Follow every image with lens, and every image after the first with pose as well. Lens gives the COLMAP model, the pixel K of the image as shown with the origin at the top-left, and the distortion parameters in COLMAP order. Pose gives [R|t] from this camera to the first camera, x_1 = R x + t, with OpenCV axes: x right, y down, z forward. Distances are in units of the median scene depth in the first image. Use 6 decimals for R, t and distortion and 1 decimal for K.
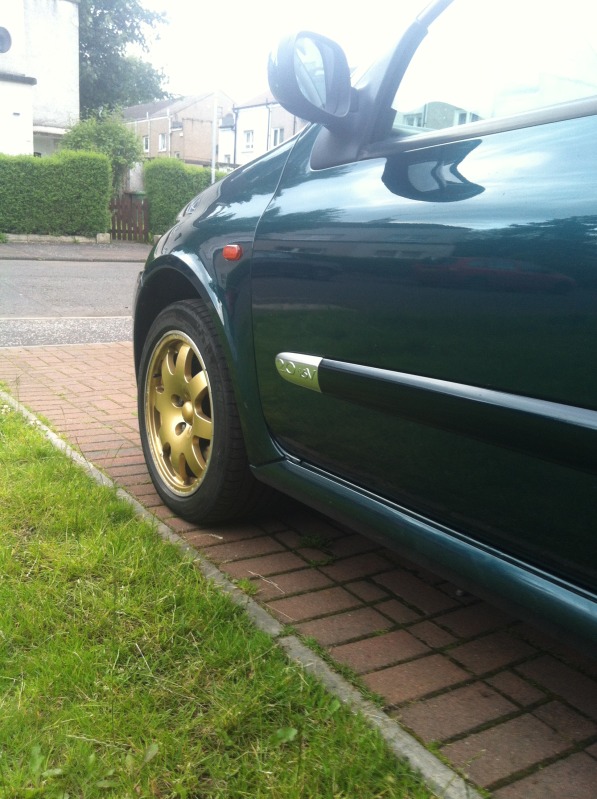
lens RADIAL K [[727.3, 0, 298.2], [0, 727.3, 398.8], [0, 0, 1]] dist [0.064757, 0.000000]
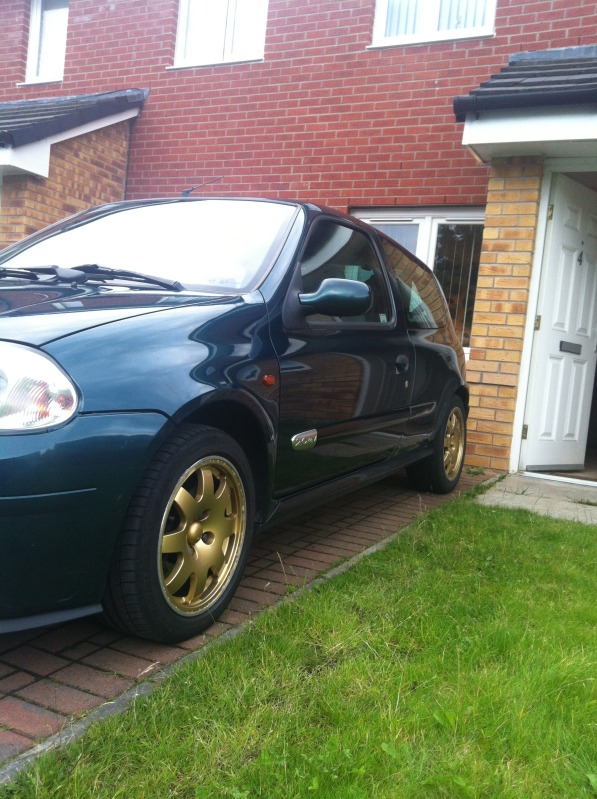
lens RADIAL K [[727.3, 0, 298.2], [0, 727.3, 400.5], [0, 0, 1]] dist [0.064757, 0.000000]
pose [[-0.557265, -0.123571, 0.821089, -1.488225], [0.036556, 0.984254, 0.172937, -0.460543], [-0.829530, 0.126387, -0.543973, 2.044713]]
